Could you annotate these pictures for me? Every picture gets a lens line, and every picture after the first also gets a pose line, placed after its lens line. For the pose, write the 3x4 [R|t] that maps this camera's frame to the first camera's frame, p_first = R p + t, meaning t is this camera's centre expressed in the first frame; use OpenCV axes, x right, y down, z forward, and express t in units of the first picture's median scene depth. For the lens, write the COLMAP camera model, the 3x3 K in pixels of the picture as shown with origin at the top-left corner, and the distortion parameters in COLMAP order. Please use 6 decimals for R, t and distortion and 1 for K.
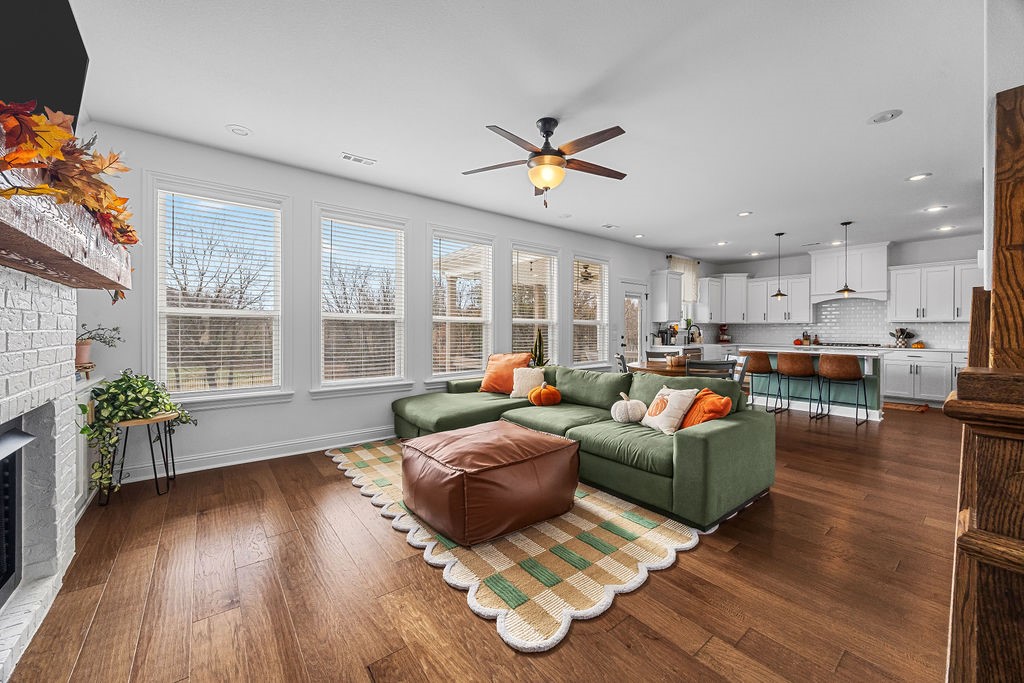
lens RADIAL K [[390.9, 0, 506.6], [0, 390.9, 331.6], [0, 0, 1]] dist [0.000585, 0.000140]
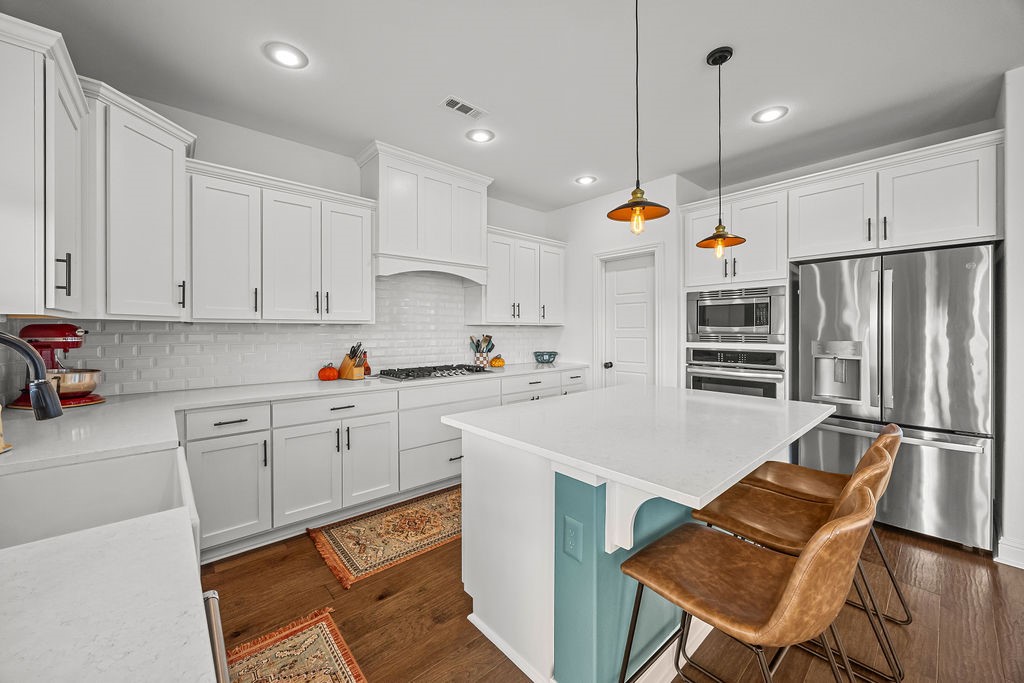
lens RADIAL K [[387.1, 0, 505.7], [0, 387.1, 319.4], [0, 0, 1]] dist [-0.000199, -0.000052]
pose [[-0.049027, 0.023741, 0.998515, 0.449730], [0.006792, 0.999702, -0.023436, -0.019172], [-0.998774, 0.005633, -0.049174, 1.054959]]
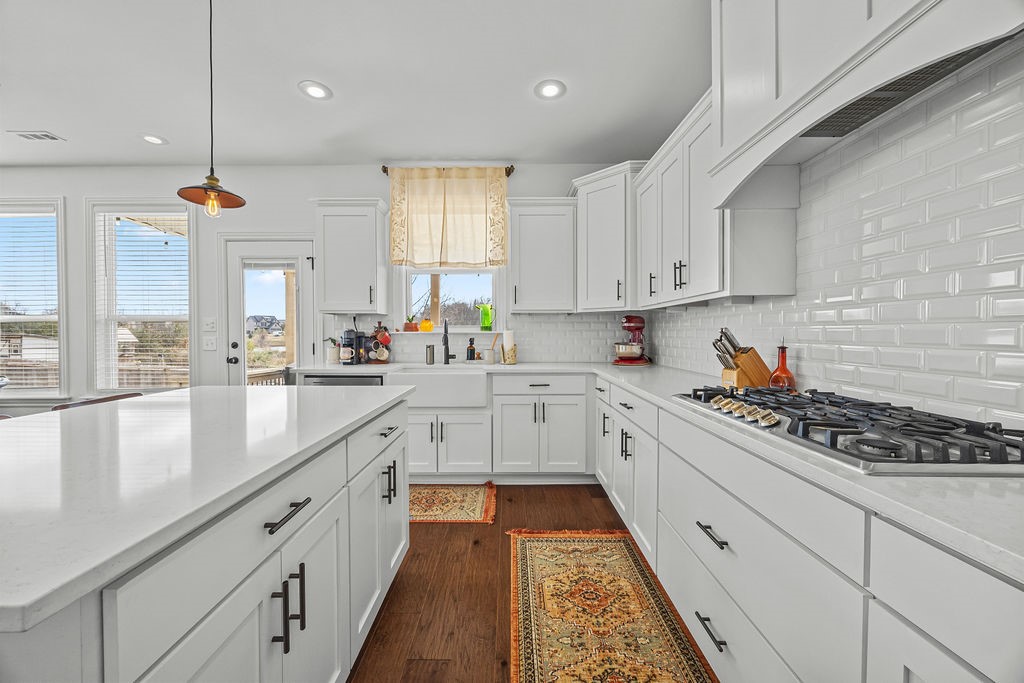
lens RADIAL K [[386.7, 0, 506.2], [0, 386.7, 333.9], [0, 0, 1]] dist [-0.002547, -0.000021]
pose [[0.782205, -0.002574, -0.623016, 0.974081], [0.000895, 0.999995, -0.003007, 0.000965], [0.623020, 0.001795, 0.782203, 0.889090]]
